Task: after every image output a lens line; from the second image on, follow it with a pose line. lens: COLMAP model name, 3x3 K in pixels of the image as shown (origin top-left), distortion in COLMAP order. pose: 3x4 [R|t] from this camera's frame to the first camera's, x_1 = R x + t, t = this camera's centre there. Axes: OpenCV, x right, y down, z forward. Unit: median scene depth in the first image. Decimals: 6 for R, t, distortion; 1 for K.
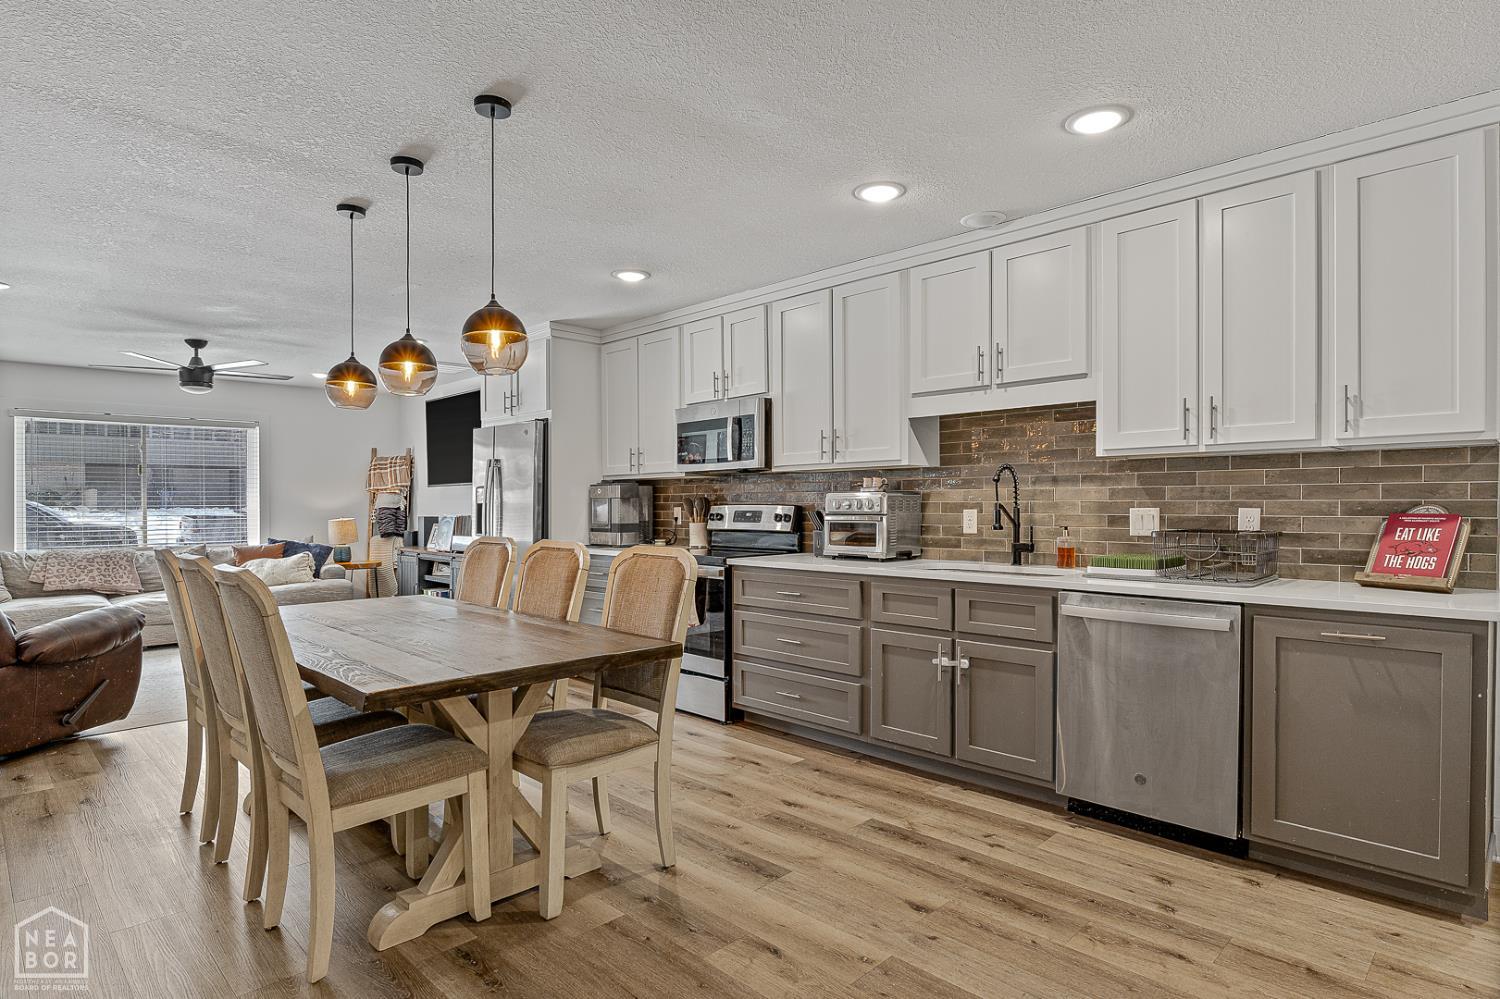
lens RADIAL K [[801.8, 0, 750.0], [0, 801.8, 499.5], [0, 0, 1]] dist [0.002924, 0.000063]
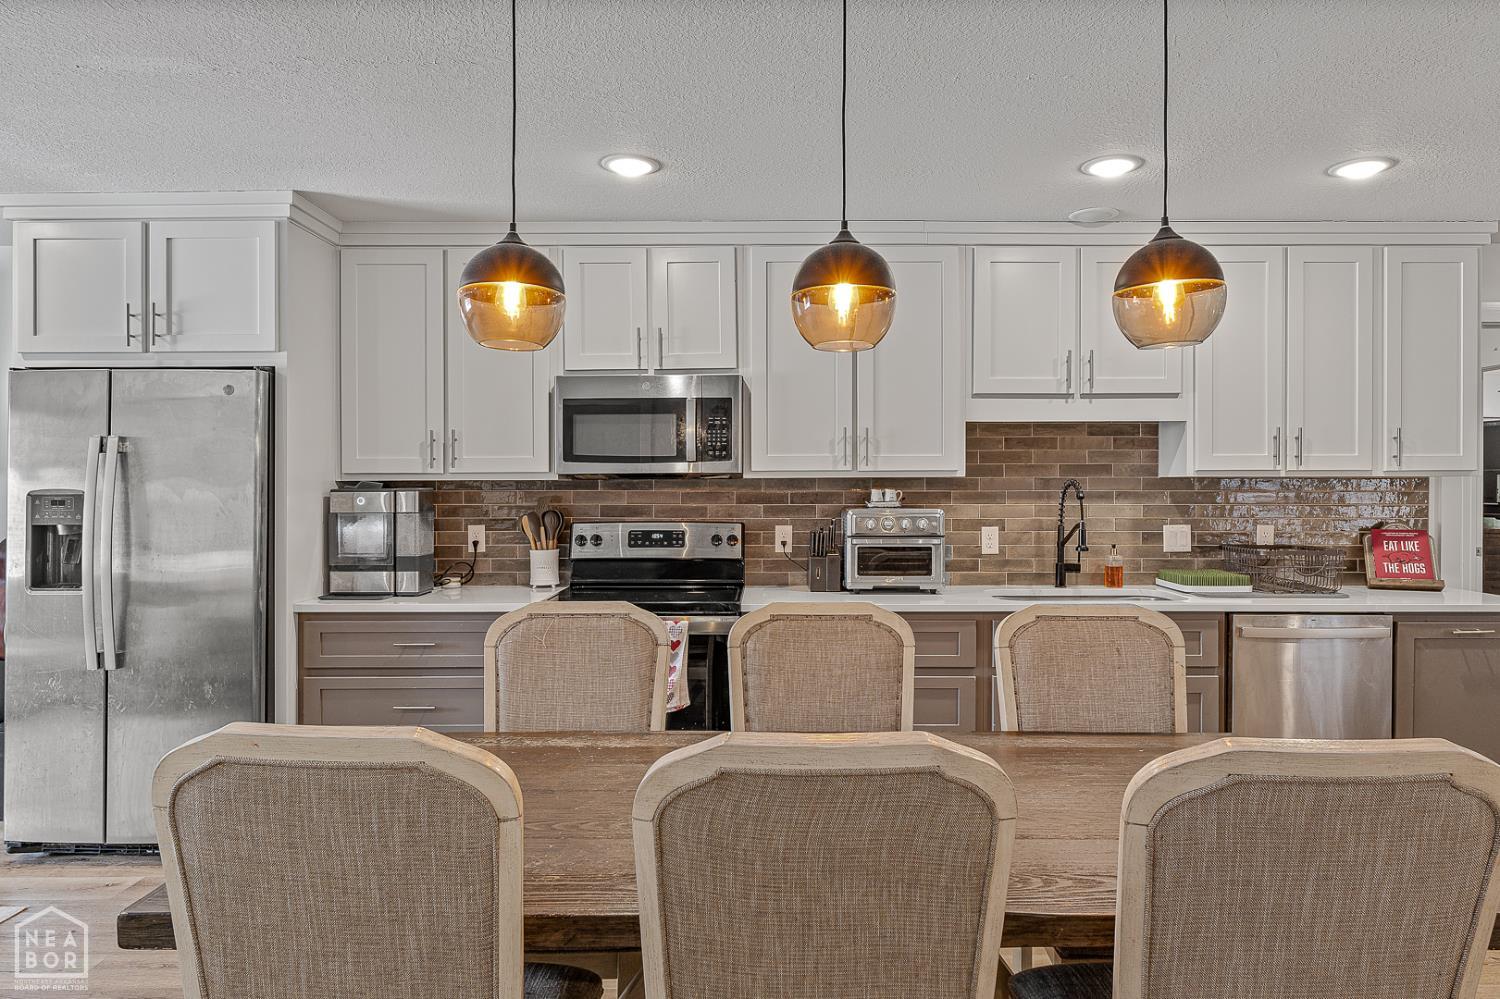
lens RADIAL K [[932.9, 0, 749.4], [0, 932.9, 484.4], [0, 0, 1]] dist [0.002851, 0.000630]
pose [[0.708774, 0.006642, 0.705404, -0.486315], [-0.005375, 0.999977, -0.004014, -0.022026], [-0.705415, -0.000946, 0.708794, 0.339916]]
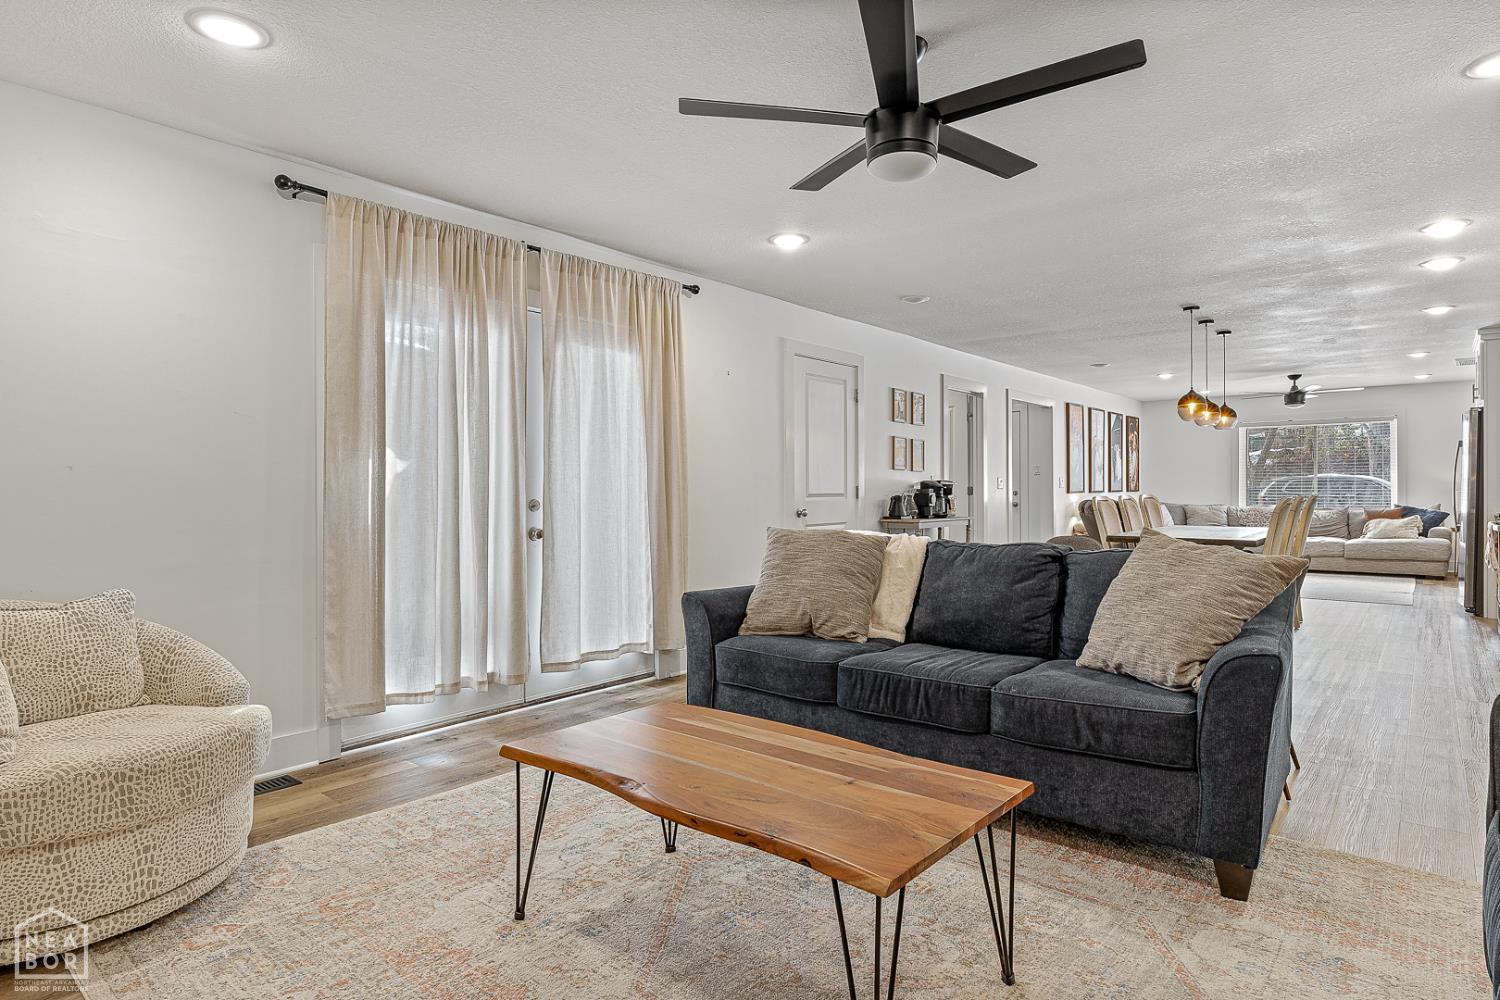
lens RADIAL K [[822.7, 0, 746.4], [0, 822.7, 495.4], [0, 0, 1]] dist [-0.005190, -0.001445]
pose [[0.087415, 0.015401, -0.996053, 0.917432], [0.005693, 0.999856, 0.015959, 0.008995], [0.996156, -0.007066, 0.087315, -0.245790]]
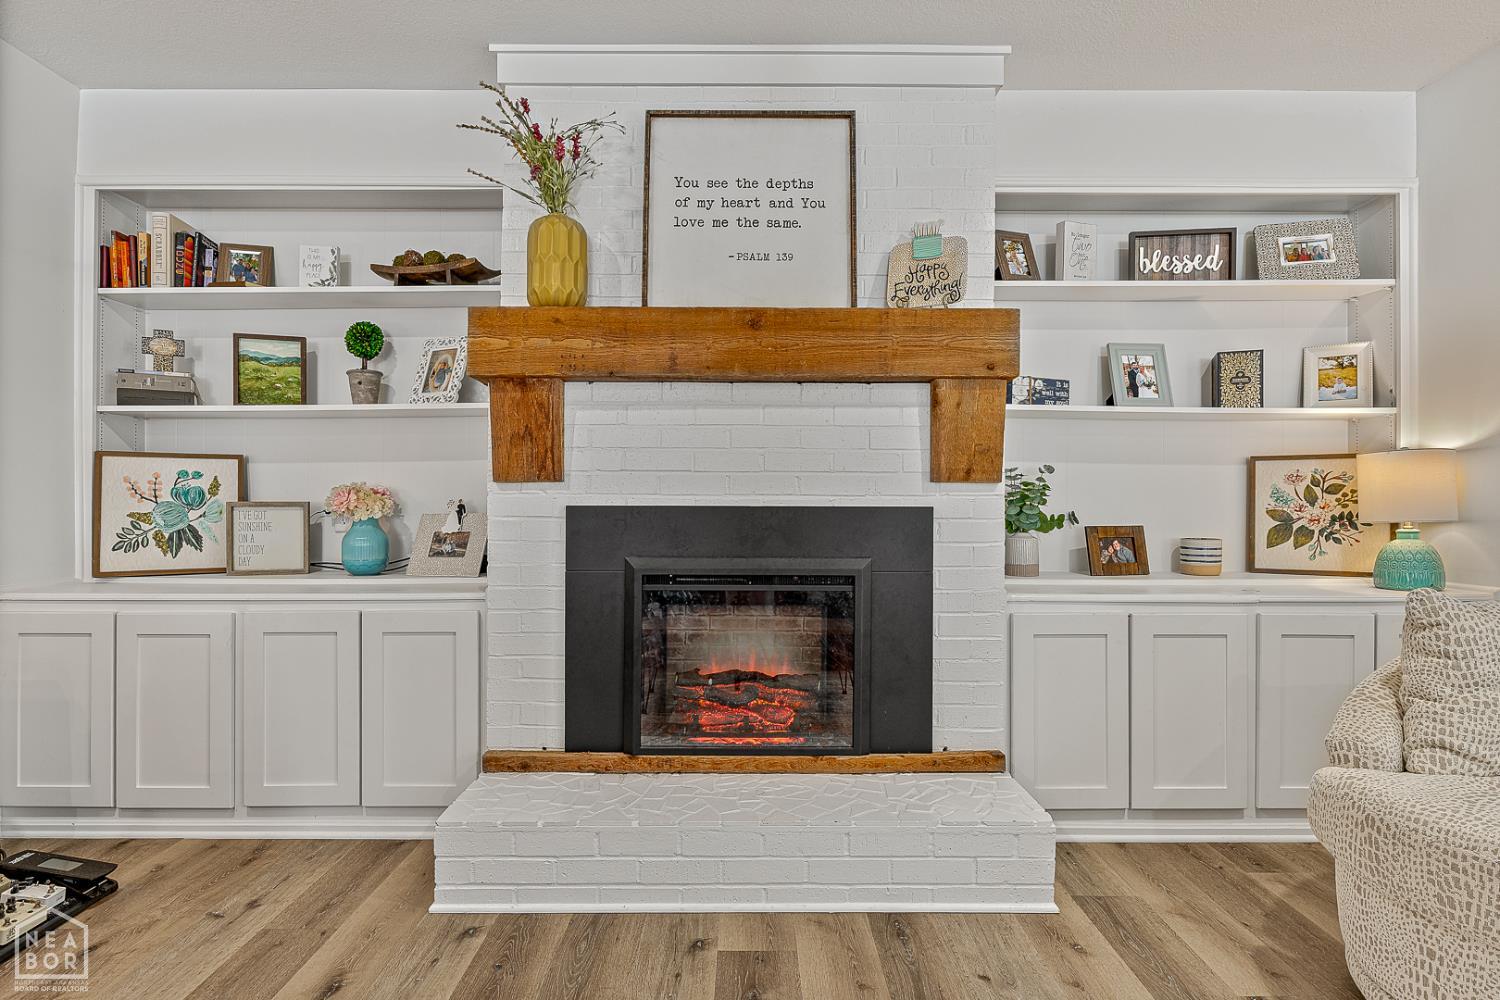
lens RADIAL K [[822.7, 0, 746.4], [0, 822.7, 495.4], [0, 0, 1]] dist [-0.005190, -0.001445]
pose [[-0.708905, 0.012393, 0.705196, 0.493365], [0.001590, 0.999871, -0.015973, 0.029339], [-0.705303, -0.010202, -0.708833, -0.139906]]
